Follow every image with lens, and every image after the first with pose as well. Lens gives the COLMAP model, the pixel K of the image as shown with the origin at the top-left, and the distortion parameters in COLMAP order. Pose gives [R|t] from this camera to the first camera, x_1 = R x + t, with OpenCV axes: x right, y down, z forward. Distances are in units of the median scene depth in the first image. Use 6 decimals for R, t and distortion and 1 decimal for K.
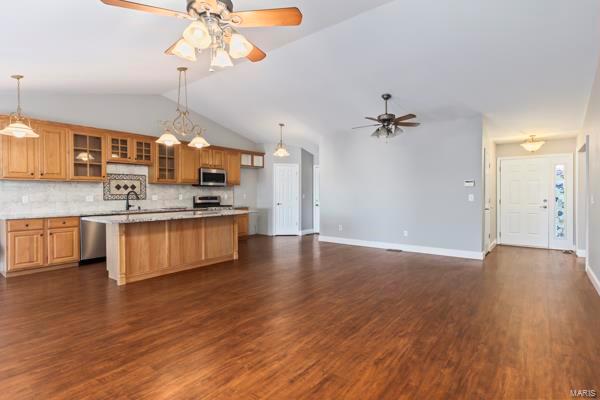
lens RADIAL K [[302.6, 0, 300.1], [0, 302.6, 196.7], [0, 0, 1]] dist [-0.005344, -0.000325]
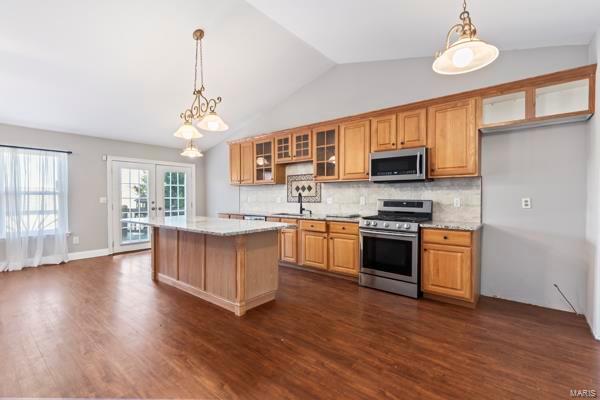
lens RADIAL K [[271.4, 0, 298.2], [0, 271.4, 199.3], [0, 0, 1]] dist [0.014580, -0.000651]
pose [[-0.022544, 0.014091, -0.999647, 0.252286], [-0.009692, 0.999851, 0.014312, -0.010796], [0.999699, 0.010011, -0.022404, 1.018123]]
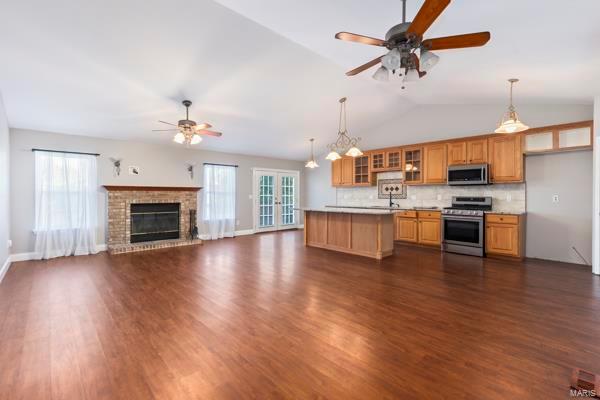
lens RADIAL K [[271.4, 0, 302.3], [0, 271.4, 194.2], [0, 0, 1]] dist [0.014580, -0.000651]
pose [[-0.147724, 0.003072, -0.989024, 0.658068], [-0.008945, 0.999950, 0.004442, -0.010956], [0.988988, 0.009503, -0.147689, 0.801327]]
